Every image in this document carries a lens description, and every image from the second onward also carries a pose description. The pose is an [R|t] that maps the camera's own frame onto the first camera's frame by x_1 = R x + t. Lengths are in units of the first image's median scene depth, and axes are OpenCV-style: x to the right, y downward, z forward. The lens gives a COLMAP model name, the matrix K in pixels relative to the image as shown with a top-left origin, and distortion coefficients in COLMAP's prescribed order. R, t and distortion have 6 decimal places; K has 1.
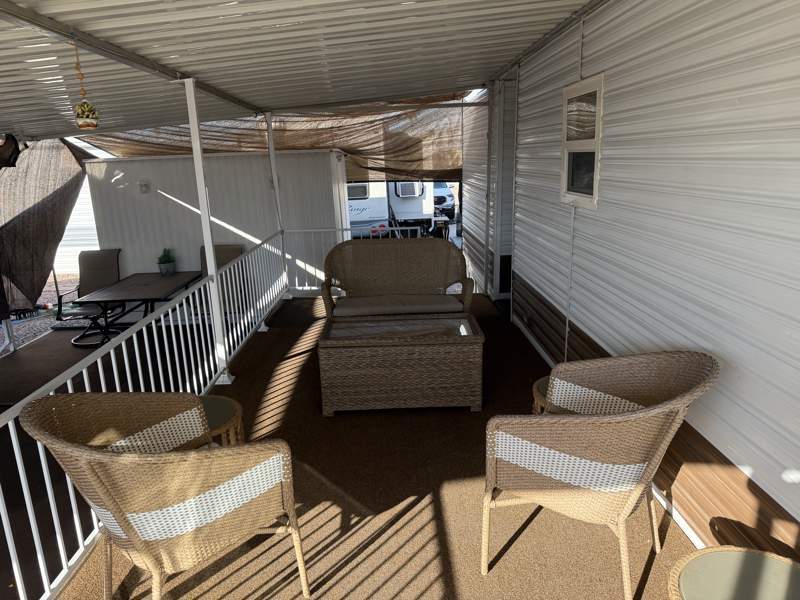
lens RADIAL K [[558.6, 0, 400.0], [0, 558.6, 300.0], [0, 0, 1]] dist [-0.024215, -0.000044]
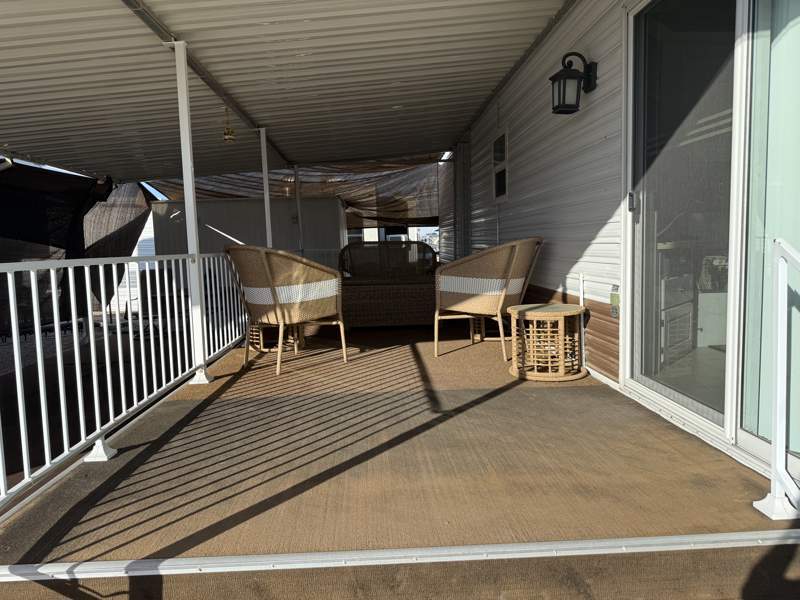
lens RADIAL K [[558.6, 0, 400.0], [0, 558.6, 300.0], [0, 0, 1]] dist [-0.024215, -0.000044]
pose [[0.999735, 0.000448, 0.022995, -0.005983], [0.002941, 0.989115, -0.147113, 0.174973], [-0.022811, 0.147142, 0.988852, -0.286734]]
